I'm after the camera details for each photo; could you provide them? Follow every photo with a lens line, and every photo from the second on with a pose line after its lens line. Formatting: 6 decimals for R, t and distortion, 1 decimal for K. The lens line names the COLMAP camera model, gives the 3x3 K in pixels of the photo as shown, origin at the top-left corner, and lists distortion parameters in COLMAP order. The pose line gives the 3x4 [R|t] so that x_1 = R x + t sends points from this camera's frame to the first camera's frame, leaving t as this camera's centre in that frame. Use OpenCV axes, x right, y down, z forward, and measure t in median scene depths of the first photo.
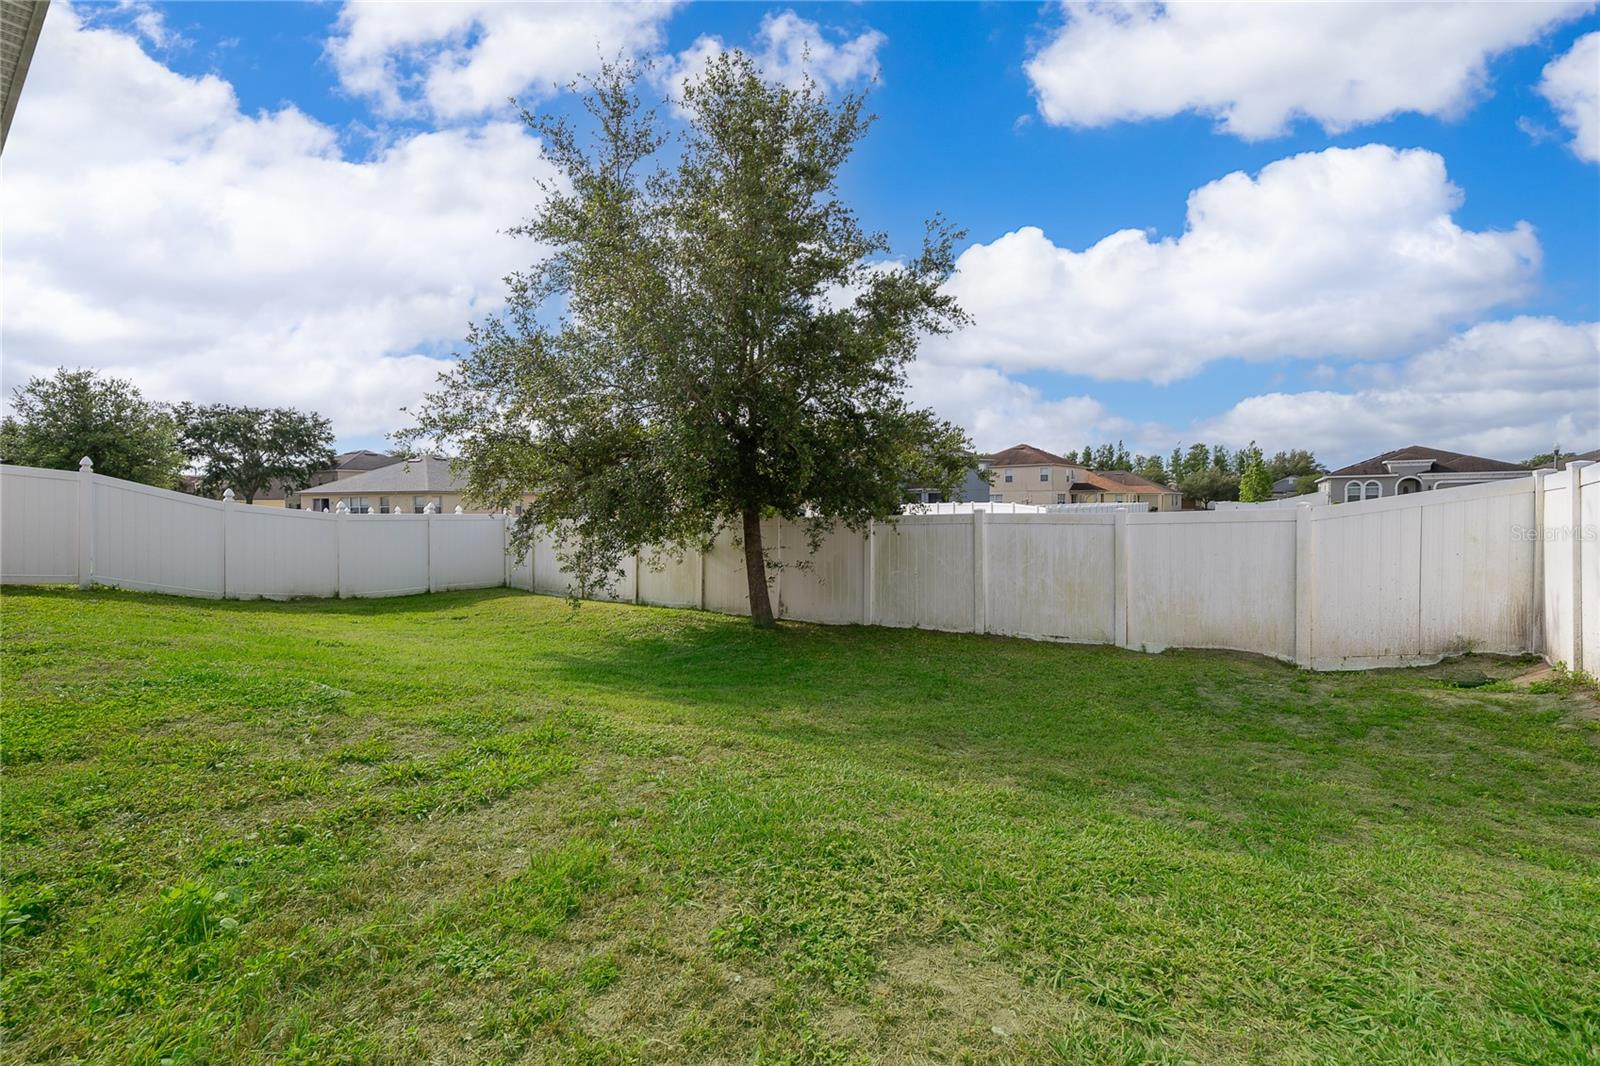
lens RADIAL K [[645.9, 0, 787.7], [0, 645.9, 533.5], [0, 0, 1]] dist [-0.000890, -0.000258]
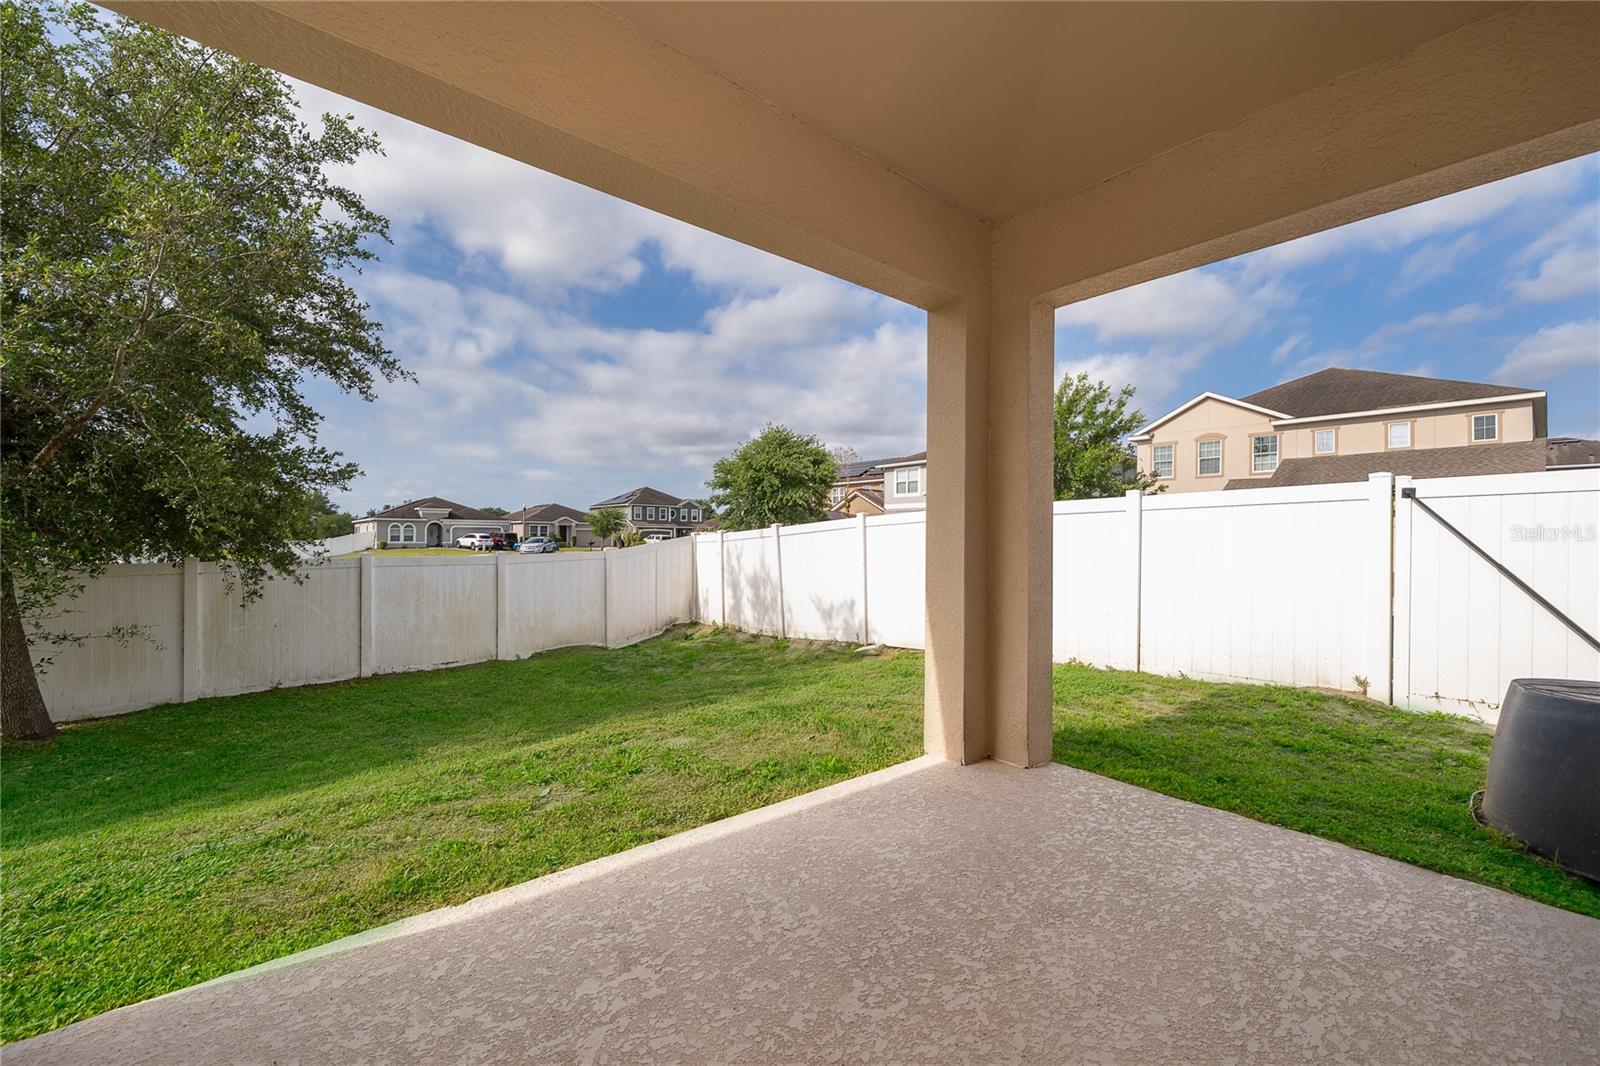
lens RADIAL K [[657.8, 0, 798.6], [0, 657.8, 561.4], [0, 0, 1]] dist [-0.001310, -0.000286]
pose [[0.254583, -0.021942, 0.966802, -0.541623], [0.037862, 0.999202, 0.012707, -0.011883], [-0.966309, 0.033370, 0.255211, 0.090095]]
